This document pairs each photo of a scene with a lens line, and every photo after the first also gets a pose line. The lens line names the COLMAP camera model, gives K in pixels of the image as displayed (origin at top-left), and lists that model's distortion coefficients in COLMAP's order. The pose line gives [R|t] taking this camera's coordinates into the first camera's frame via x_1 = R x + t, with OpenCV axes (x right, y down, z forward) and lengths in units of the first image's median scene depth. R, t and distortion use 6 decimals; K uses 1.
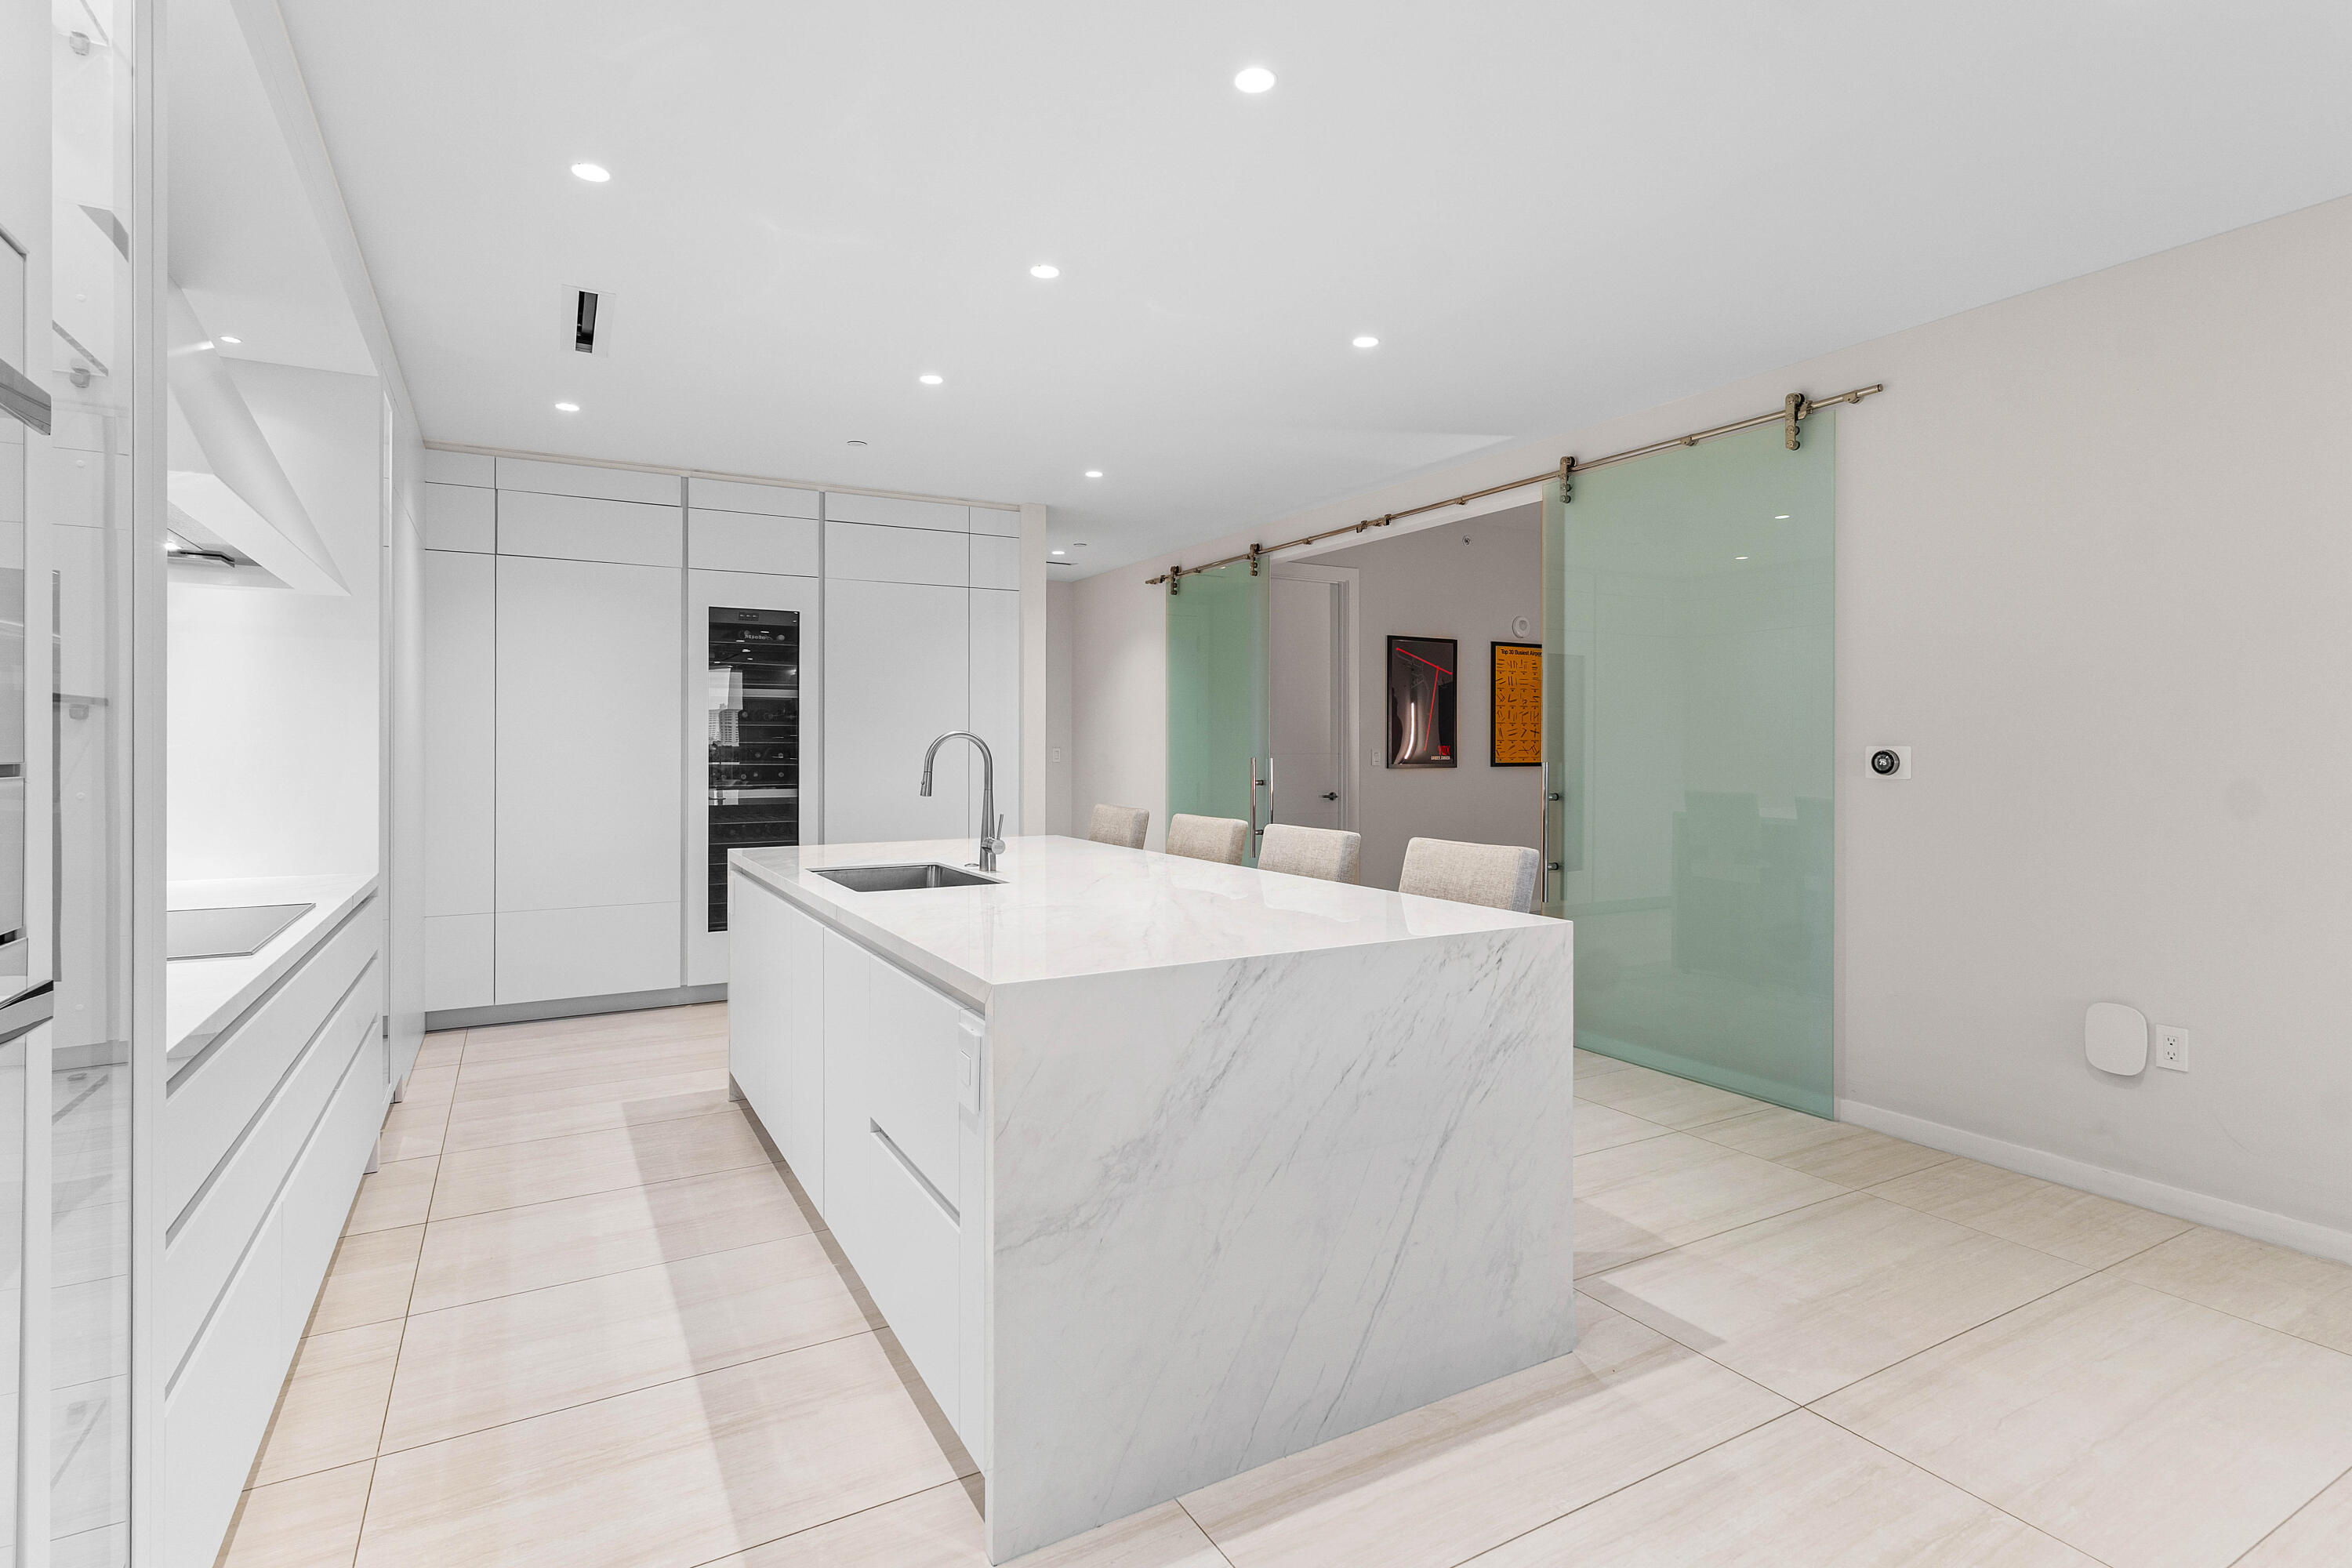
lens RADIAL K [[1156.1, 0, 1188.1], [0, 1156.1, 755.5], [0, 0, 1]] dist [0.004289, -0.000164]
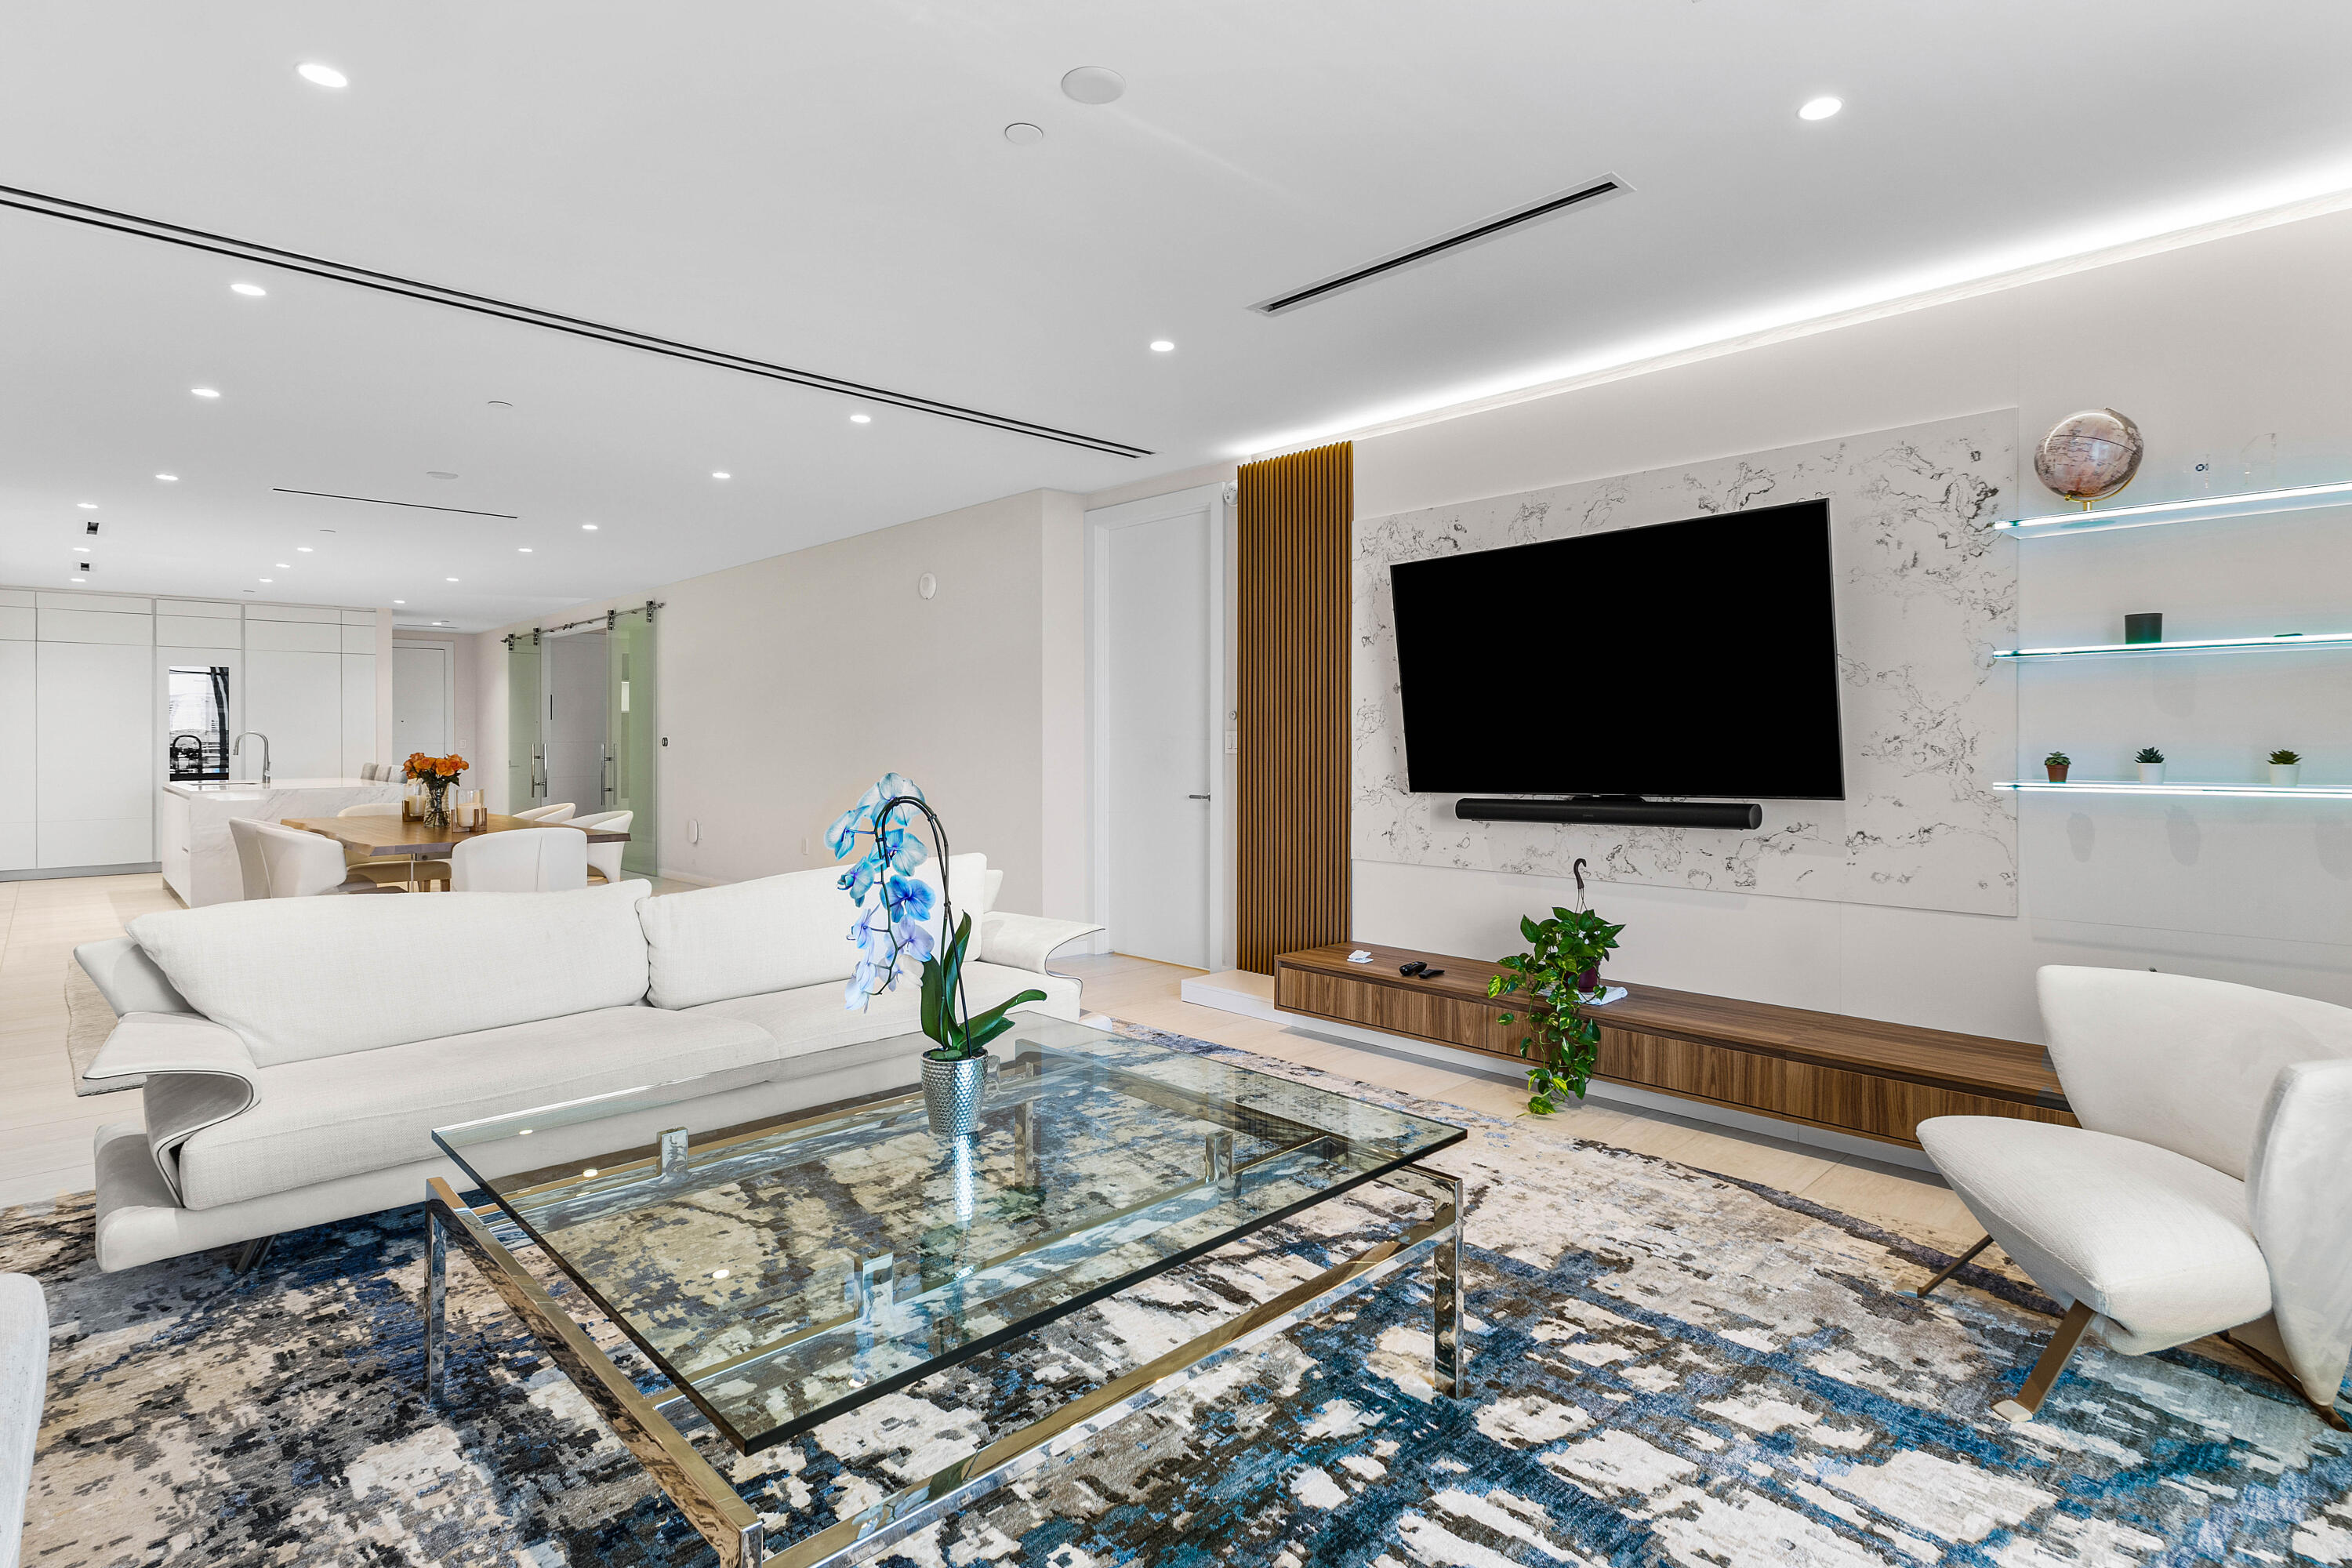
lens RADIAL K [[1178.1, 0, 1179.4], [0, 1178.1, 754.5], [0, 0, 1]] dist [0.006162, 0.000537]
pose [[0.969560, -0.005777, 0.244785, 0.736896], [0.005274, 0.999982, 0.002710, 0.022343], [-0.244796, -0.001337, 0.969574, -1.330694]]
